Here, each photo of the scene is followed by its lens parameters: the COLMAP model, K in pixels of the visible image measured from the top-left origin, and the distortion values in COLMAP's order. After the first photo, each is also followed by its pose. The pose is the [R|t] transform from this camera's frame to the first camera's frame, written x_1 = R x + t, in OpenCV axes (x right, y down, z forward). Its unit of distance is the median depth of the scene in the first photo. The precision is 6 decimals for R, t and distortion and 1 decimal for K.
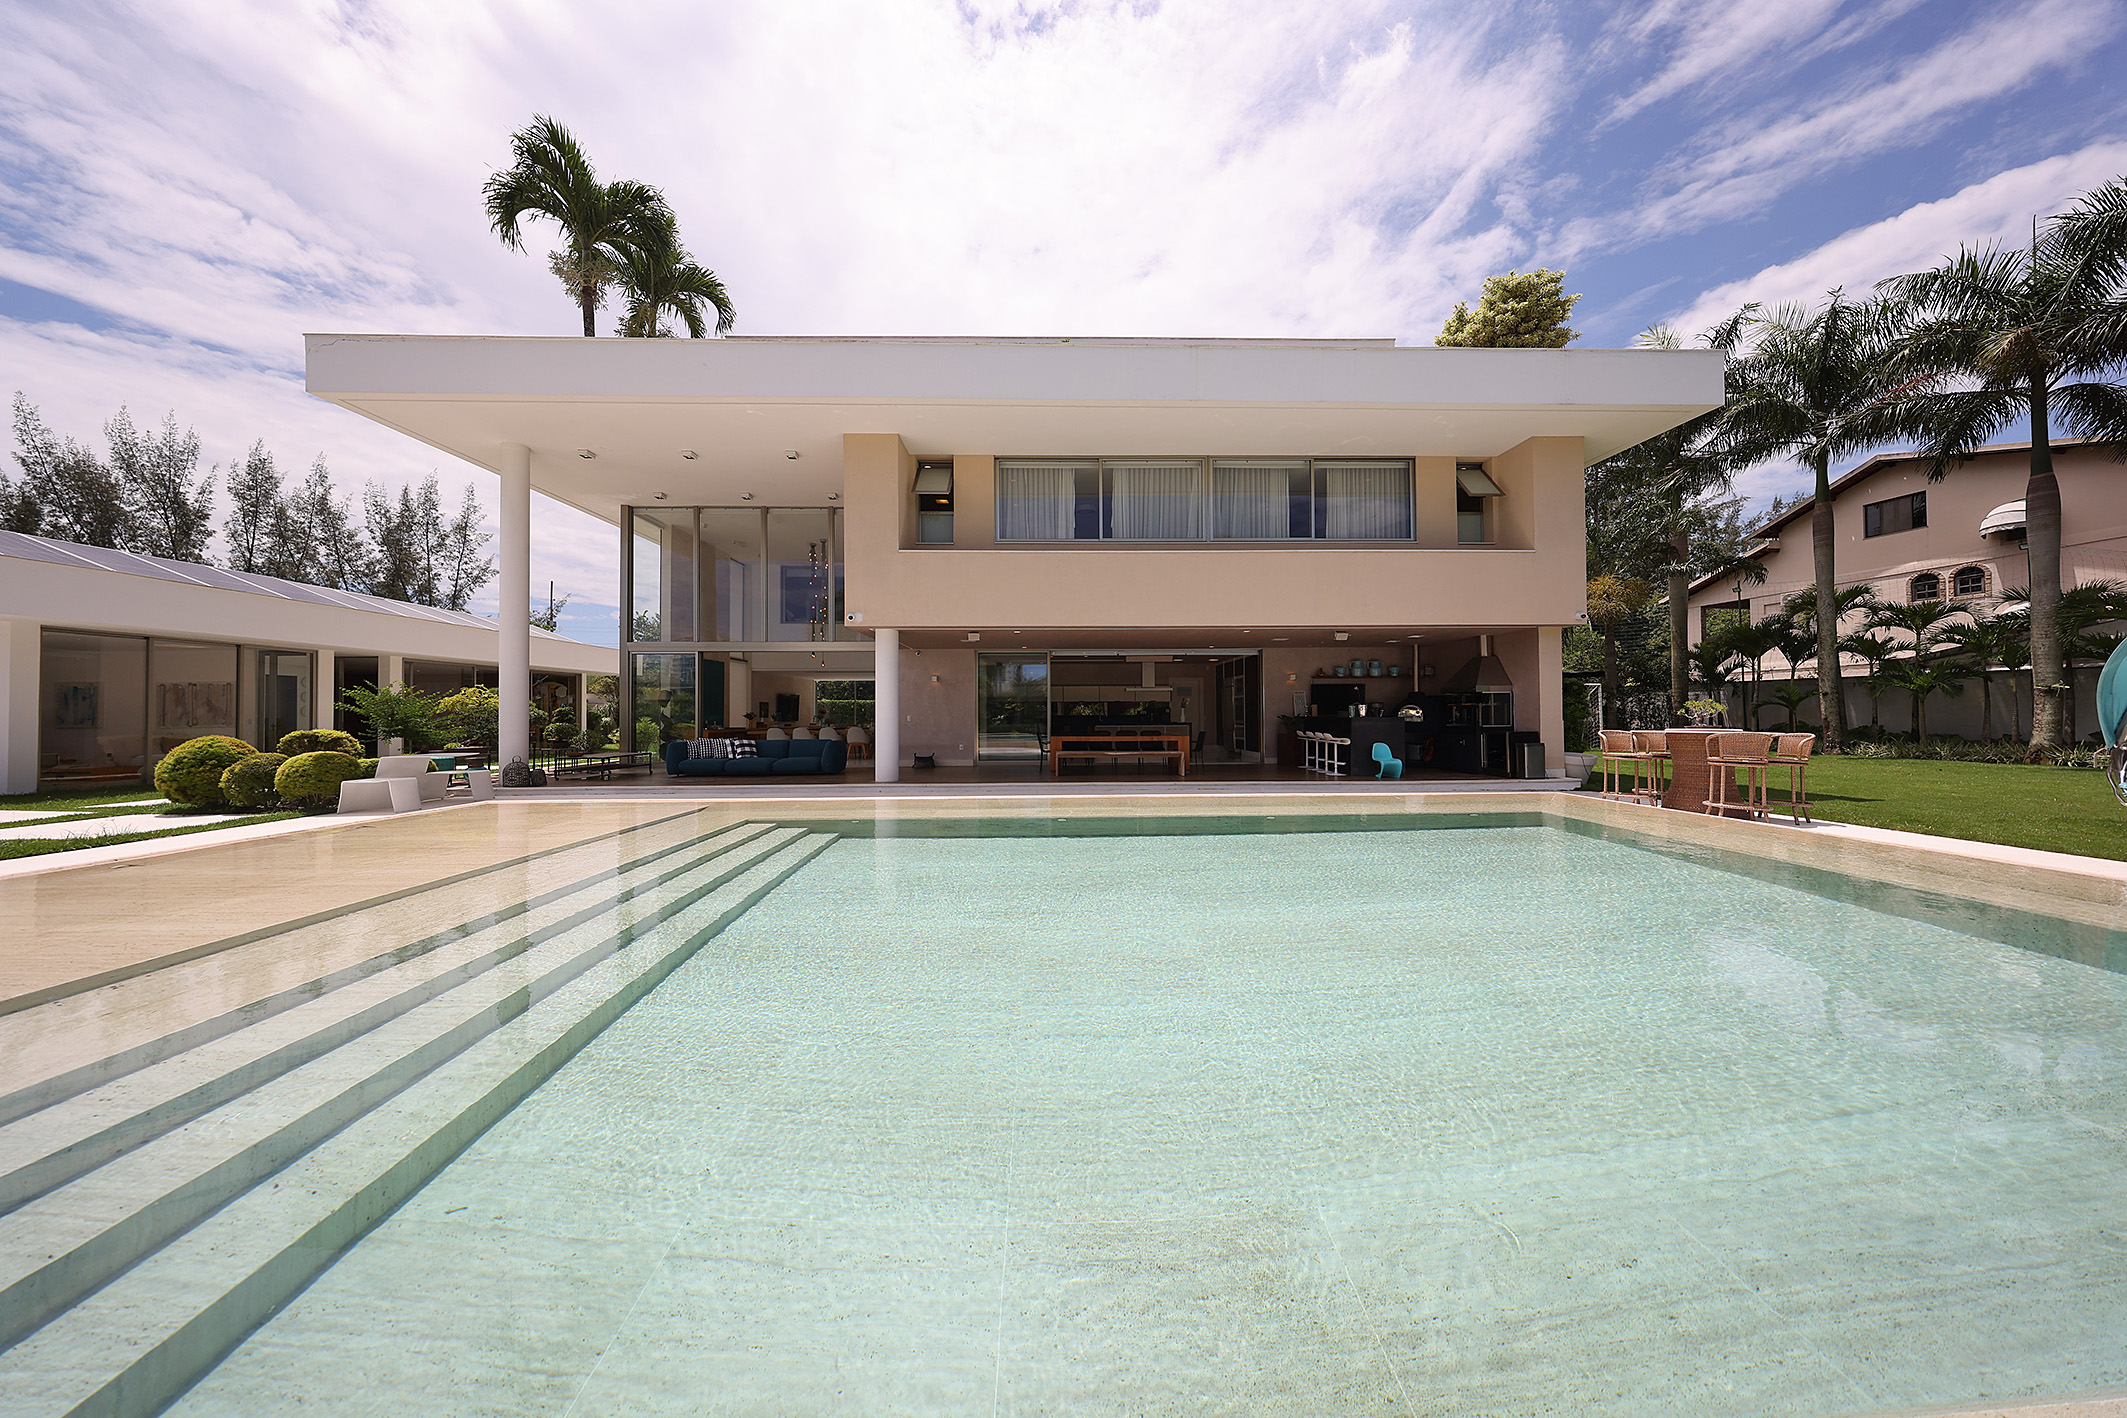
lens RADIAL K [[607.5, 0, 1057.9], [0, 607.5, 705.0], [0, 0, 1]] dist [-0.000478, -0.000033]
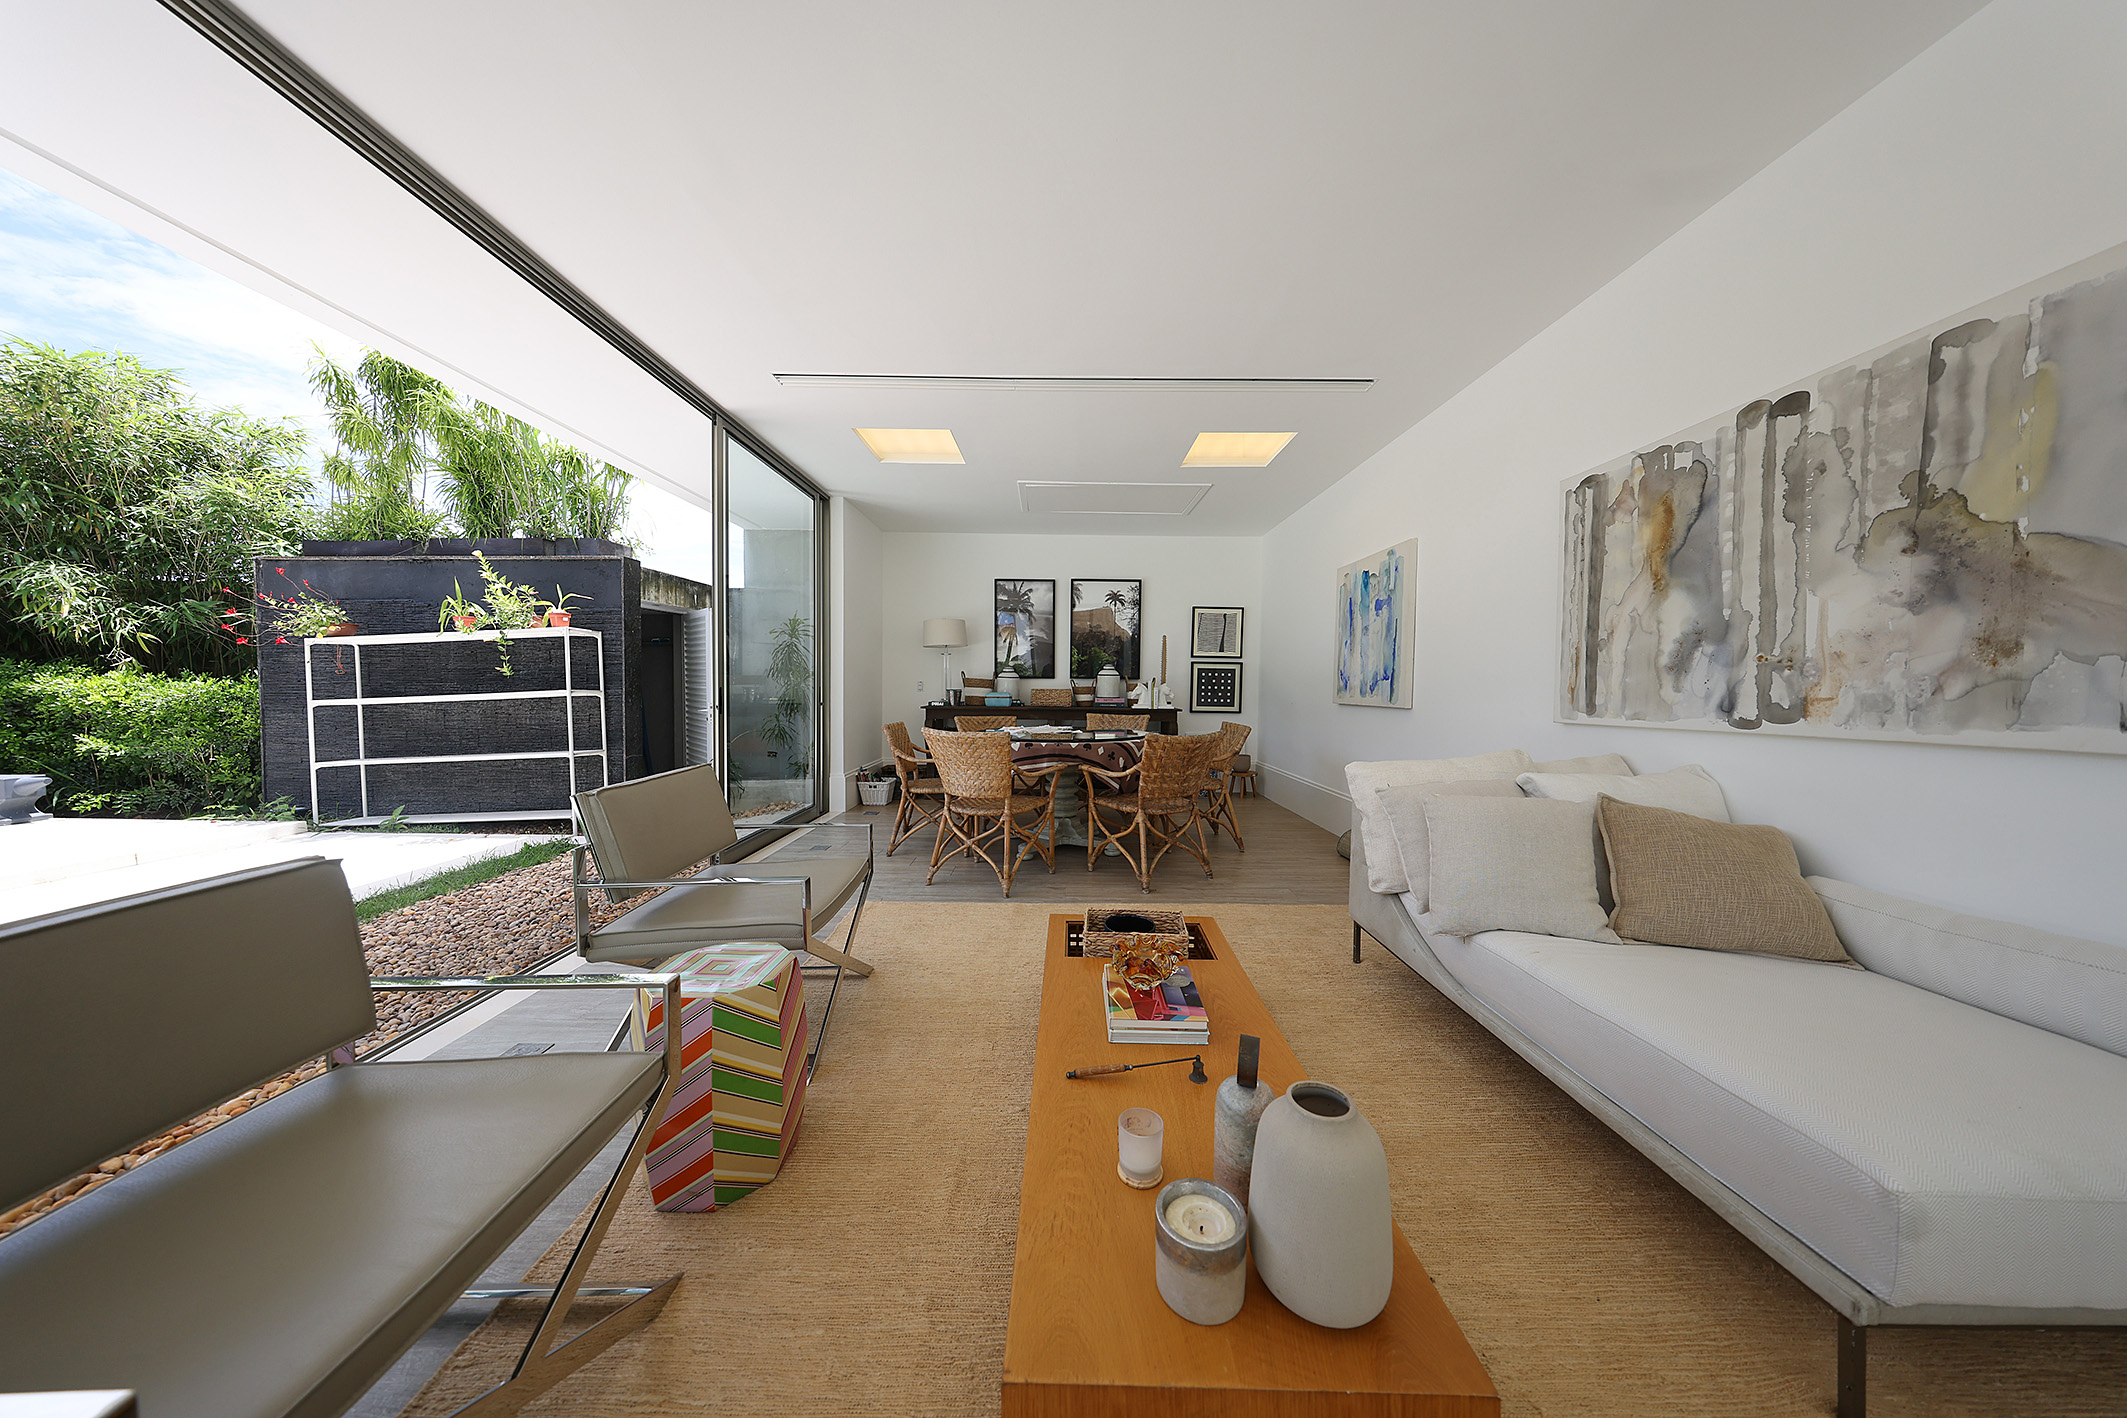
lens RADIAL K [[653.2, 0, 1063.5], [0, 653.2, 709.0], [0, 0, 1]] dist [0.001956, 0.000050]
pose [[-0.007881, 0.036849, -0.999290, -1.179398], [0.015131, 0.999211, 0.036727, 0.022905], [0.999854, -0.014831, -0.008432, 0.778195]]
